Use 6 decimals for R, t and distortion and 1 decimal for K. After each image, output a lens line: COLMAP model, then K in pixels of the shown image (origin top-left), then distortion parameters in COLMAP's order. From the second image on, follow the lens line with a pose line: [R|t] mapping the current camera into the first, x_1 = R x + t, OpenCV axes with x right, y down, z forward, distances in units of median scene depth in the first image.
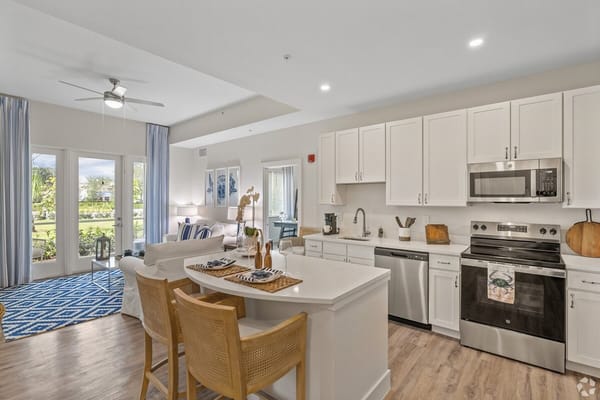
lens RADIAL K [[279.9, 0, 295.9], [0, 279.9, 199.0], [0, 0, 1]] dist [0.000282, 0.000364]
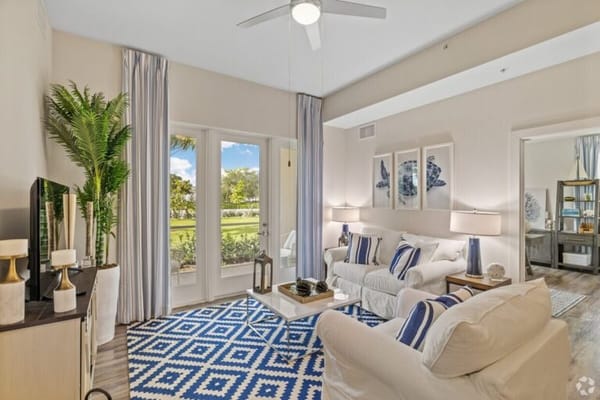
lens RADIAL K [[279.9, 0, 302.1], [0, 279.9, 199.9], [0, 0, 1]] dist [0.000282, 0.000364]
pose [[0.960771, 0.003802, -0.277318, -0.327351], [-0.003895, 0.999992, 0.000217, 0.006139], [0.277317, 0.000871, 0.960778, 0.314522]]
